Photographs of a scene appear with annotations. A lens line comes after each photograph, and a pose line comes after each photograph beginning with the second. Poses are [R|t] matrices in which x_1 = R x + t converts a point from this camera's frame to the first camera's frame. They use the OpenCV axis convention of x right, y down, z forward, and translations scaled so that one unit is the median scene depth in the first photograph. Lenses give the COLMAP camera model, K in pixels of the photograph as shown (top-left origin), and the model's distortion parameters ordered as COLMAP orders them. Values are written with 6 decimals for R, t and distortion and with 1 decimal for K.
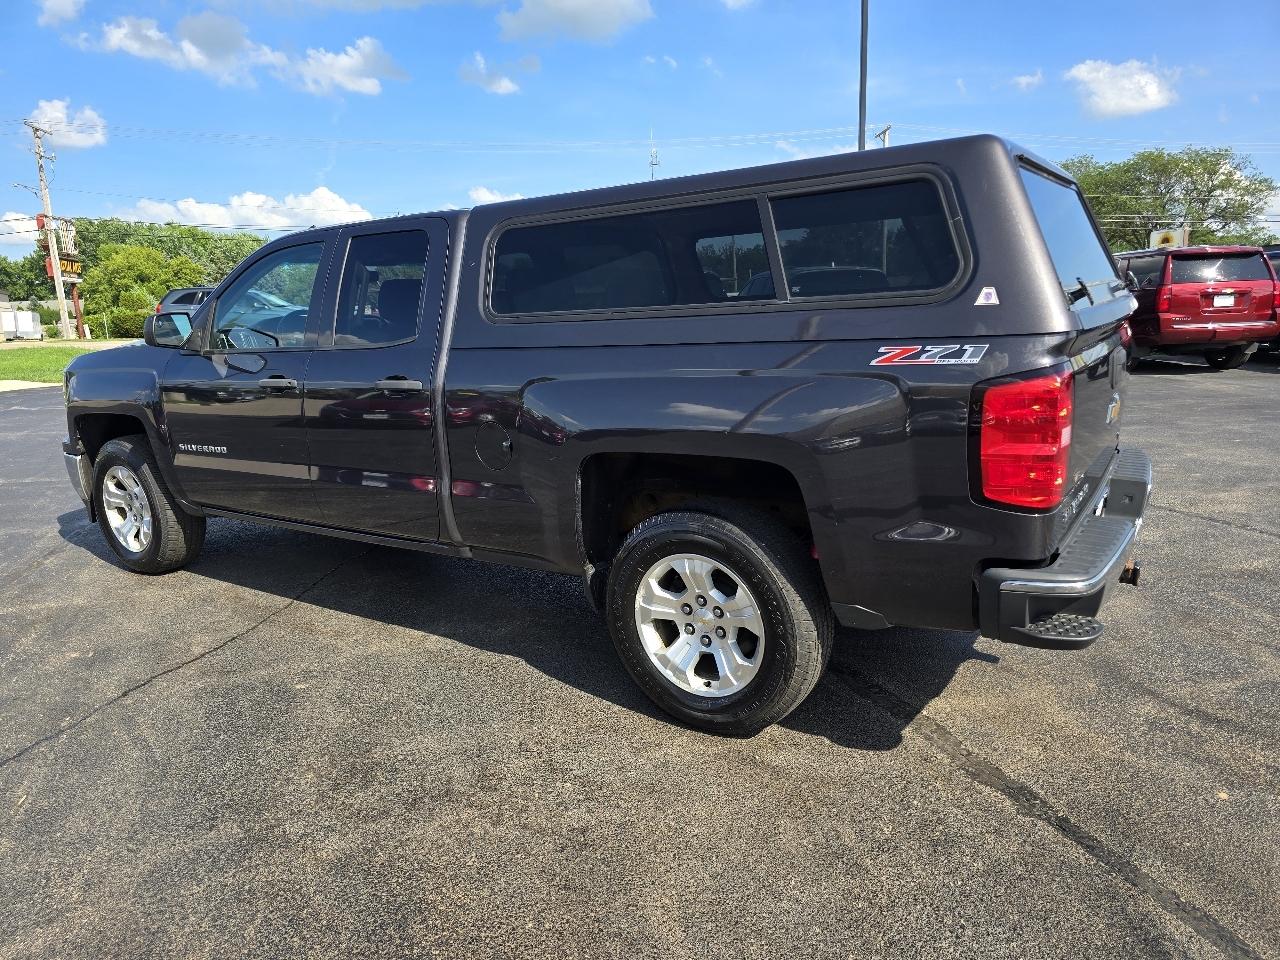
lens RADIAL K [[844.9, 0, 641.5], [0, 844.9, 463.6], [0, 0, 1]] dist [0.044437, -0.037570]
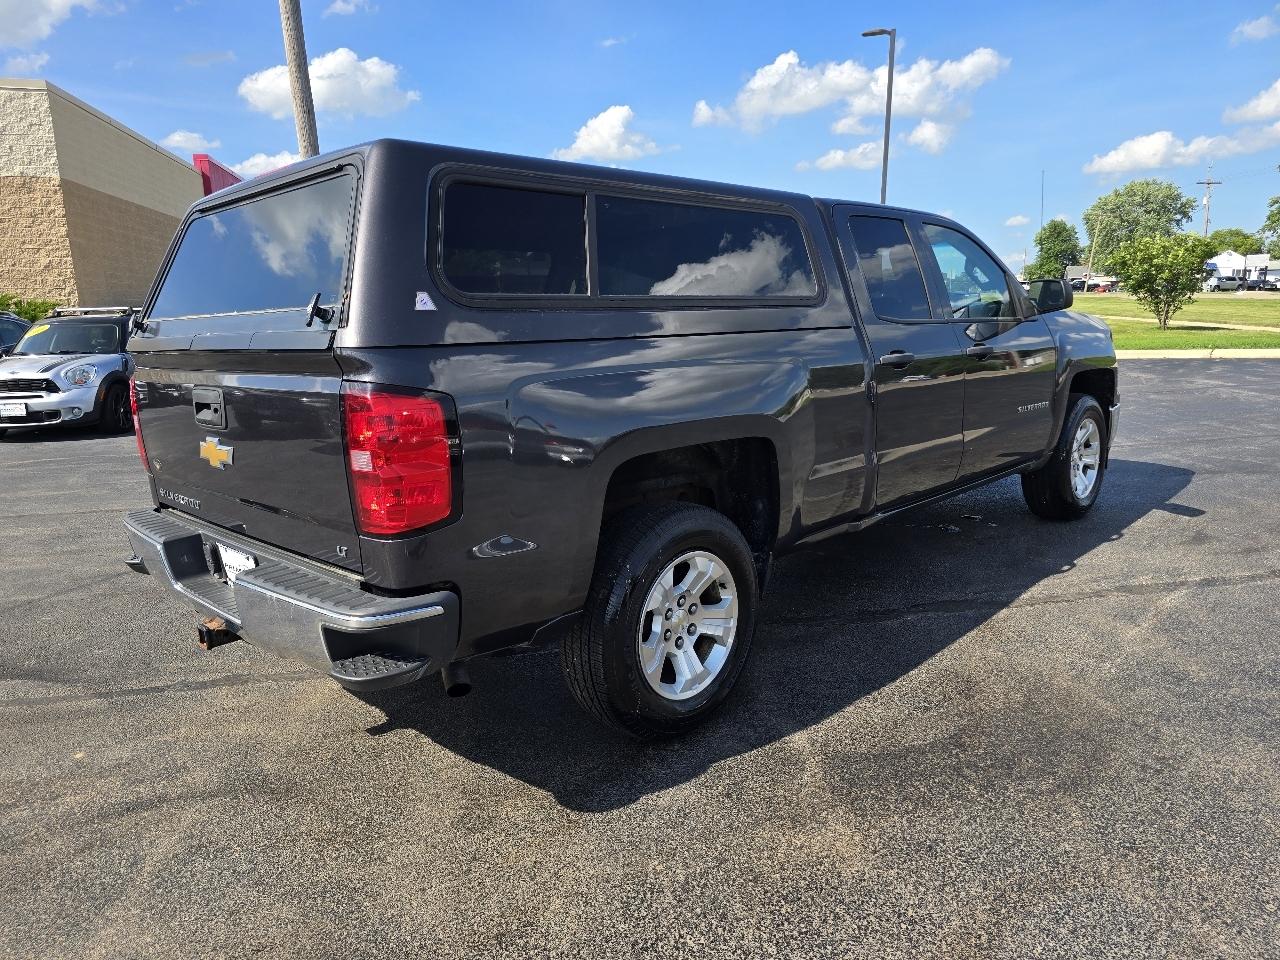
lens RADIAL K [[892.1, 0, 645.5], [0, 892.1, 504.8], [0, 0, 1]] dist [0.053264, -0.039270]
pose [[-0.197342, 0.248318, -0.948364, 1.475264], [-0.145862, 0.949183, 0.278884, -0.369197], [0.969423, 0.193366, -0.151094, 1.704732]]
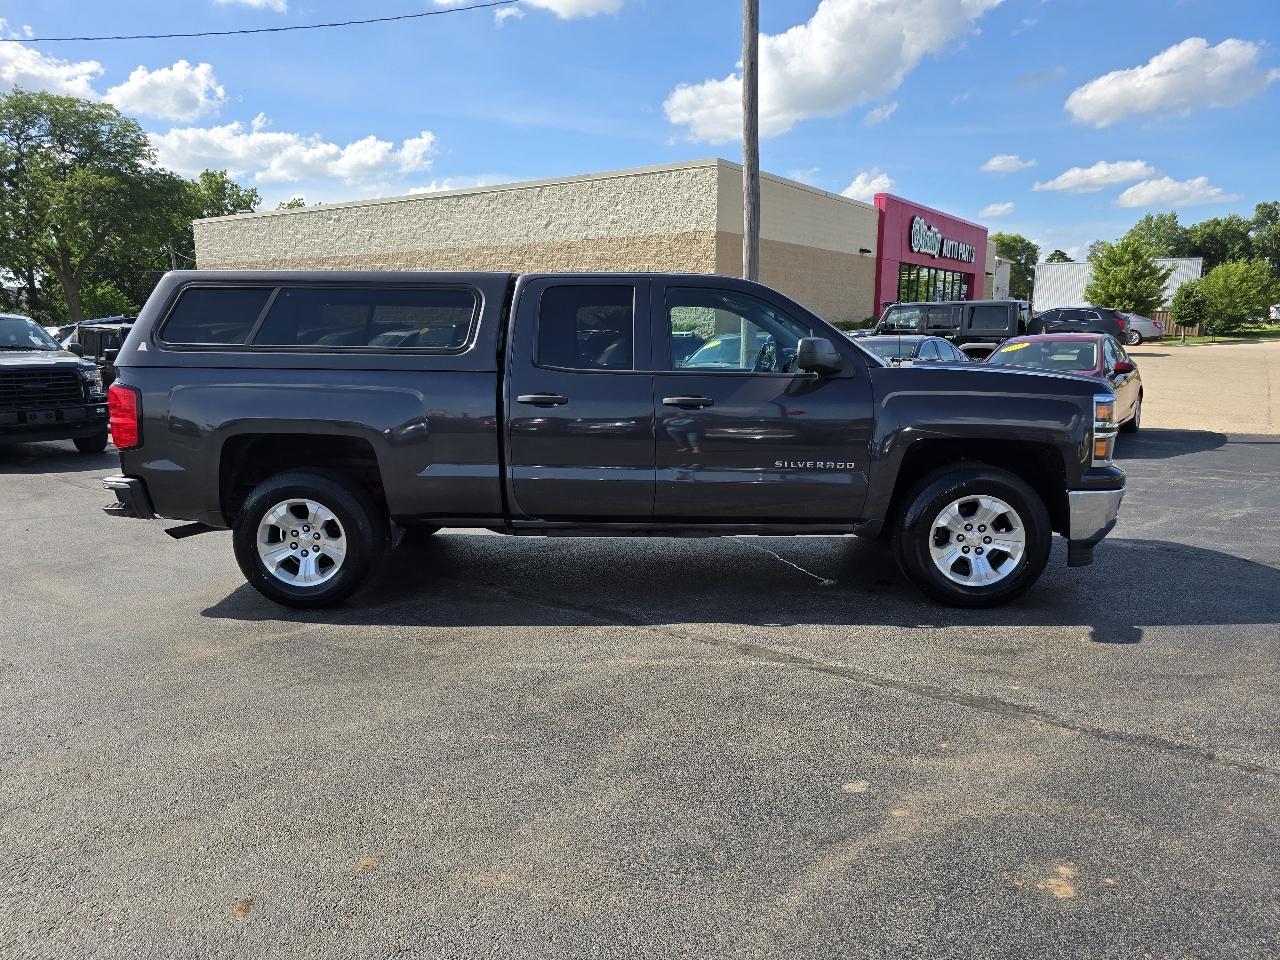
lens RADIAL K [[915.1, 0, 591.7], [0, 915.1, 477.8], [0, 0, 1]] dist [0.051928, -0.007810]
pose [[-0.871601, 0.106902, -0.478417, 0.822780], [-0.061133, 0.944612, 0.322447, -0.703347], [0.486389, 0.310292, -0.816789, 3.424050]]
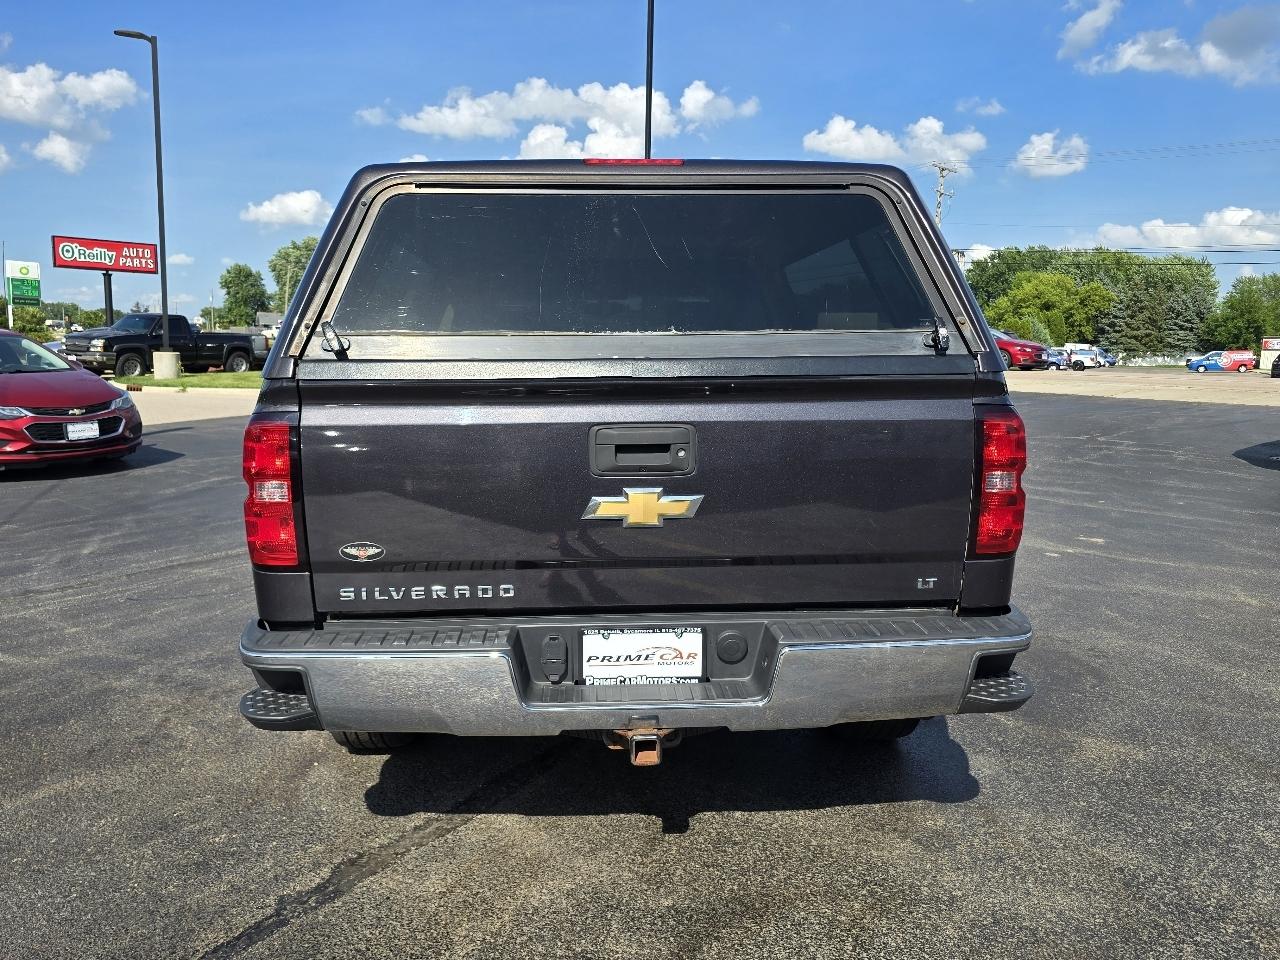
lens RADIAL K [[931.0, 0, 668.3], [0, 931.0, 486.0], [0, 0, 1]] dist [0.055697, -0.052435]
pose [[0.602960, 0.158410, -0.781886, 1.245601], [-0.177719, 0.982131, 0.061930, -0.143204], [0.777724, 0.101615, 0.620338, 0.568596]]
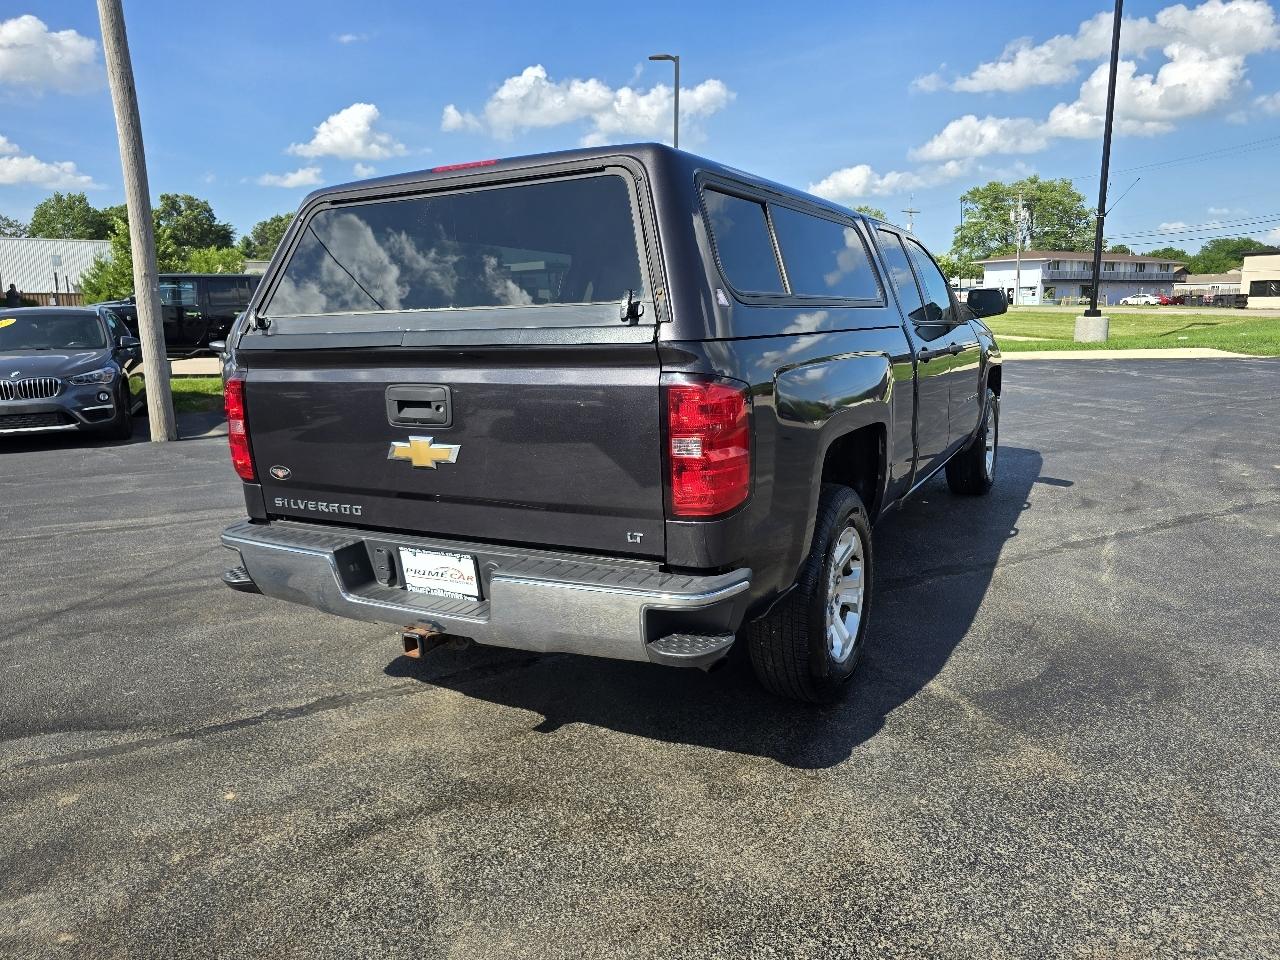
lens RADIAL K [[891.9, 0, 681.1], [0, 891.9, 480.4], [0, 0, 1]] dist [0.048189, -0.041329]
pose [[0.101337, 0.218743, -0.970506, 1.579905], [-0.167099, 0.965412, 0.200147, -0.284343], [0.980719, 0.141888, 0.134383, 1.217657]]
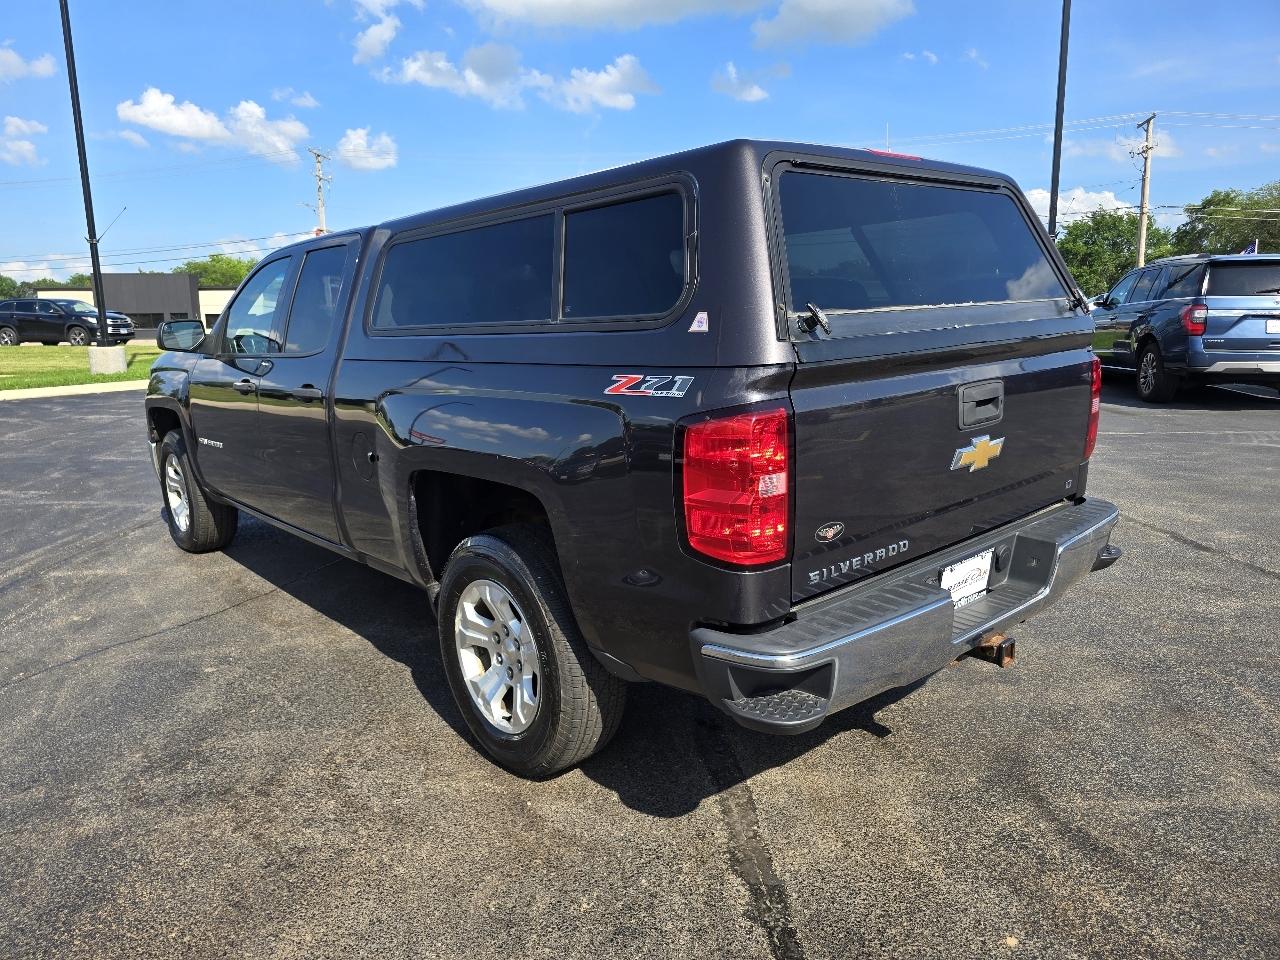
lens RADIAL K [[844.9, 0, 641.5], [0, 844.9, 463.6], [0, 0, 1]] dist [0.044437, -0.037570]
pose [[0.965136, 0.056540, -0.255571, 0.471430], [-0.058236, 0.998302, 0.000931, -0.038294], [0.255190, 0.013985, 0.966790, 0.112712]]
